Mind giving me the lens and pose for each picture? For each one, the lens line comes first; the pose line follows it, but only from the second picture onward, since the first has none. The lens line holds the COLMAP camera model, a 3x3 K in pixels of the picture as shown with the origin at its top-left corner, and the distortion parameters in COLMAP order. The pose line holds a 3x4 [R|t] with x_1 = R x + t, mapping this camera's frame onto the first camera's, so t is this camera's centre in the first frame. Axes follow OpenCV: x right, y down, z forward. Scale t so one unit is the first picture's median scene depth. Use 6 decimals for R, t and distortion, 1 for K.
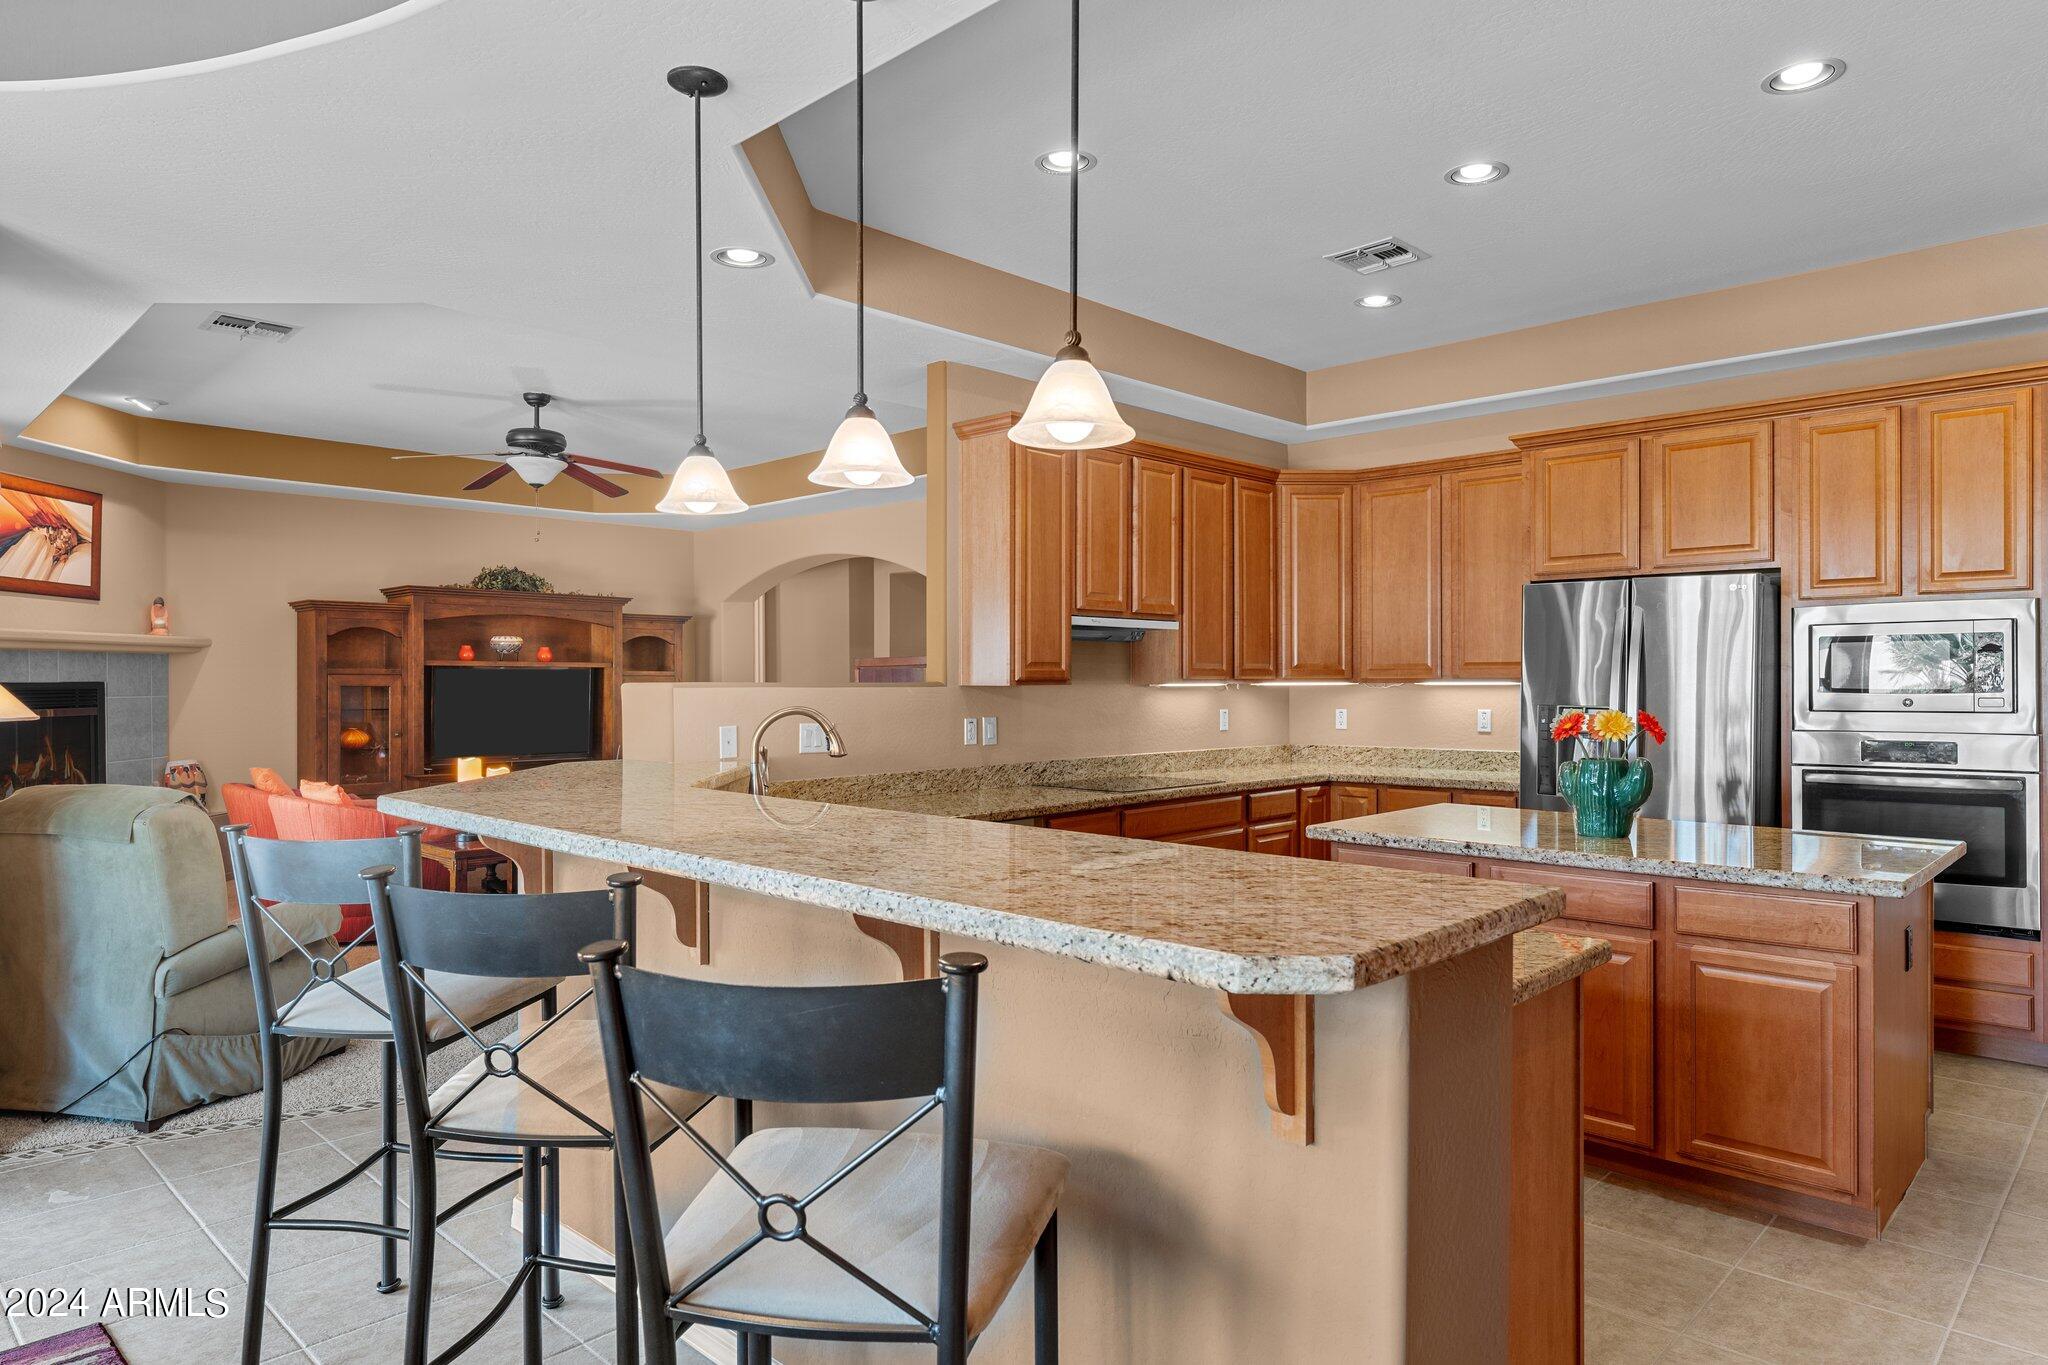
lens RADIAL K [[1236.7, 0, 1021.3], [0, 1236.7, 683.1], [0, 0, 1]] dist [-0.001367, -0.000098]
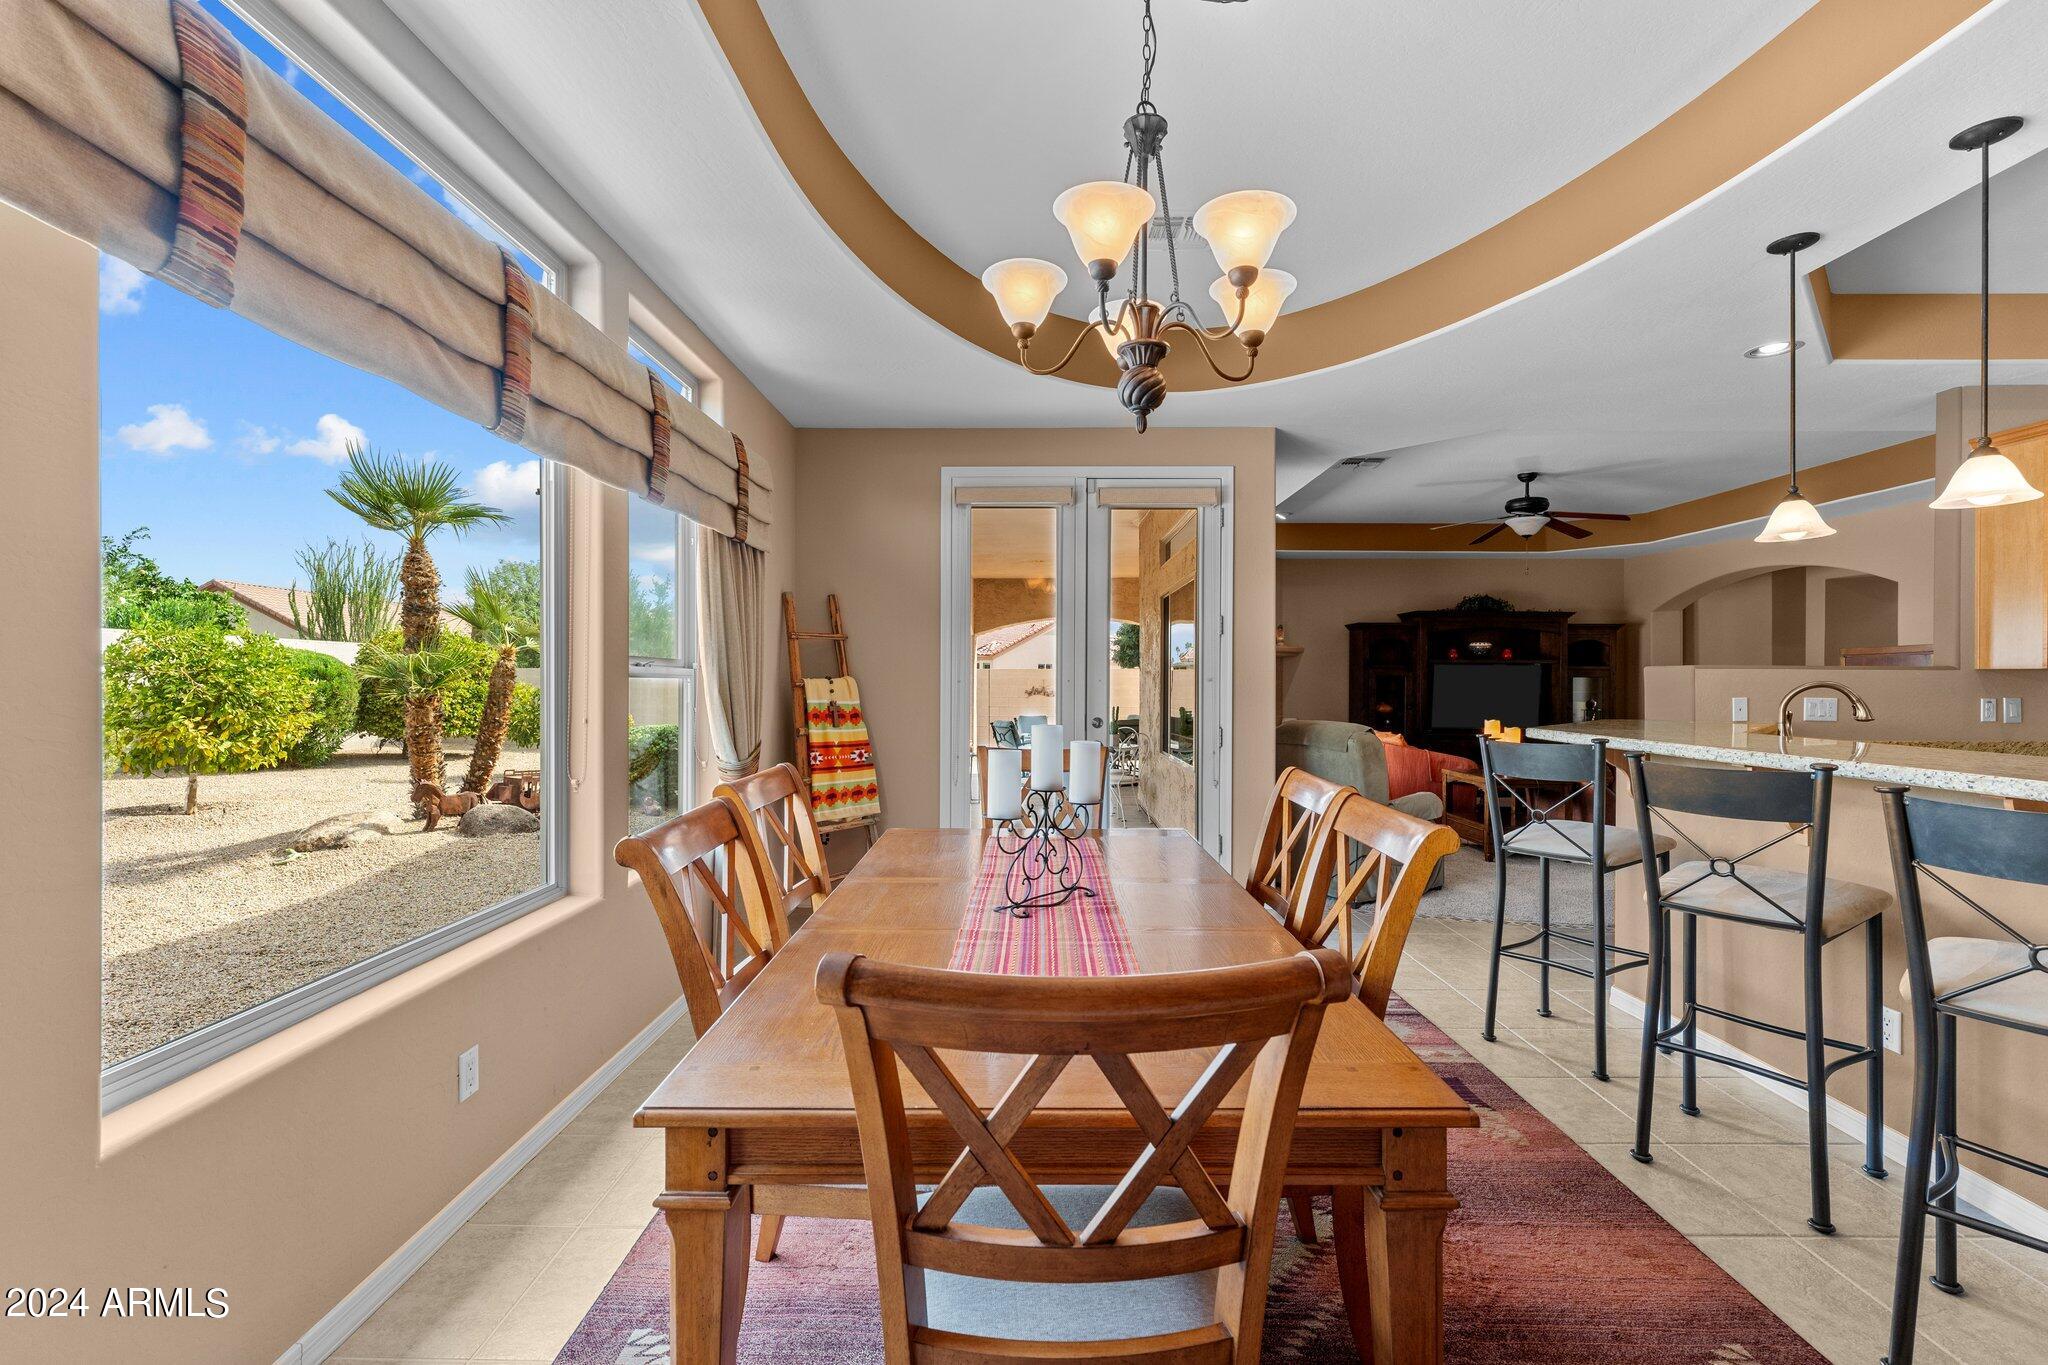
lens RADIAL K [[874.0, 0, 1023.4], [0, 874.0, 682.8], [0, 0, 1]] dist [-0.002621, -0.000192]
pose [[0.688495, 0.006455, -0.725212, -0.060202], [-0.005236, 0.999979, 0.003930, 0.013674], [0.725222, 0.001091, 0.688514, -0.158715]]
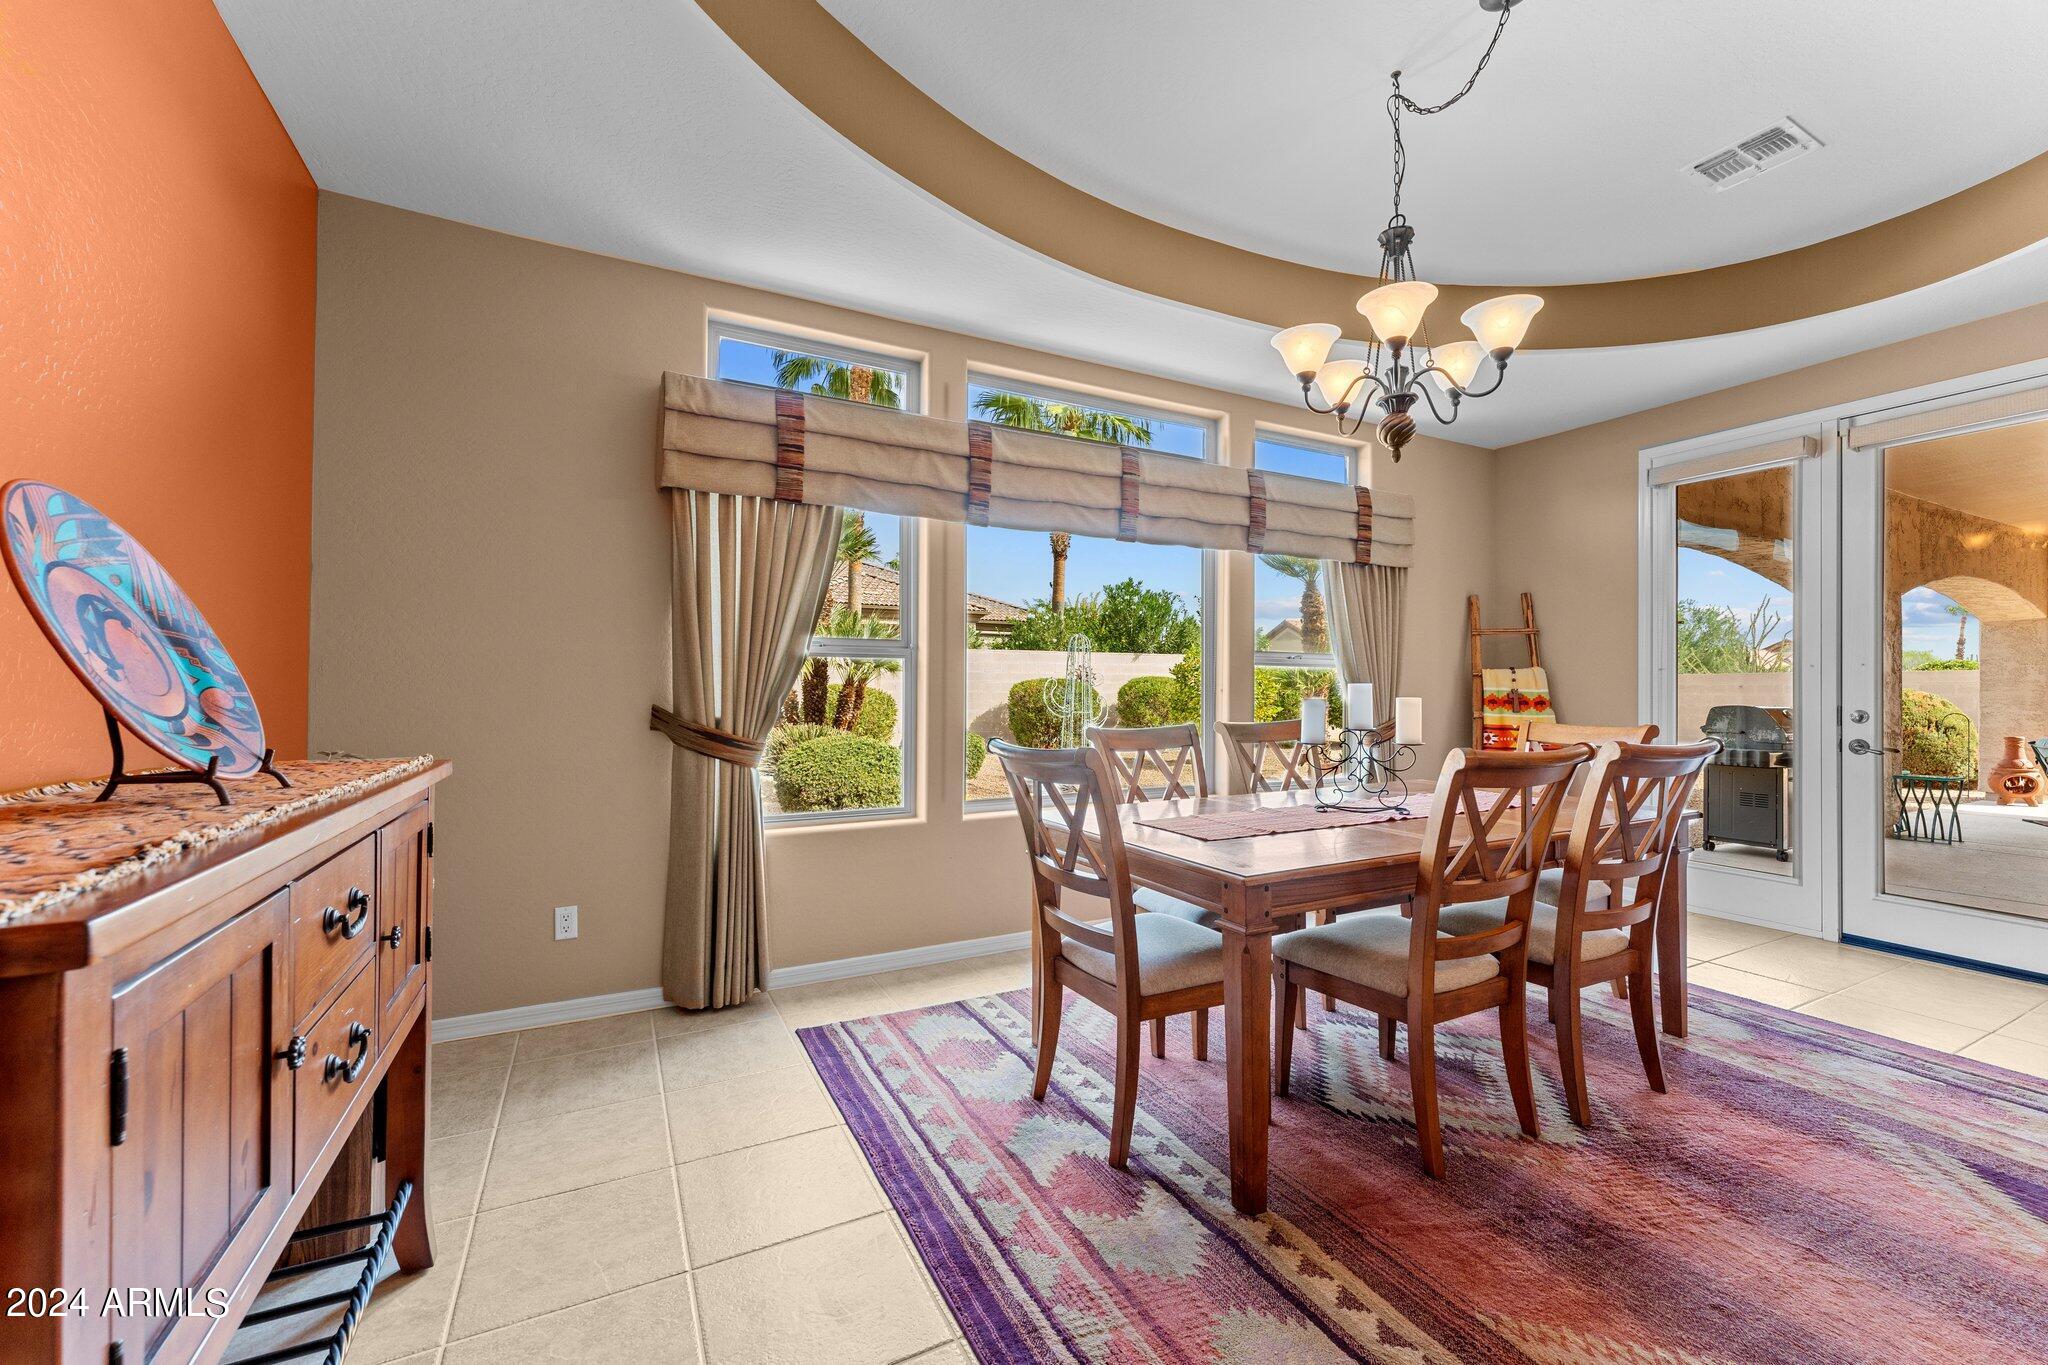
lens RADIAL K [[814.1, 0, 1025.4], [0, 814.1, 681.0], [0, 0, 1]] dist [-0.000256, -0.000003]
pose [[-0.314404, -0.007845, -0.949257, 0.168469], [-0.005984, 0.999962, -0.006282, 0.033614], [0.949270, 0.003705, -0.314439, 0.043456]]
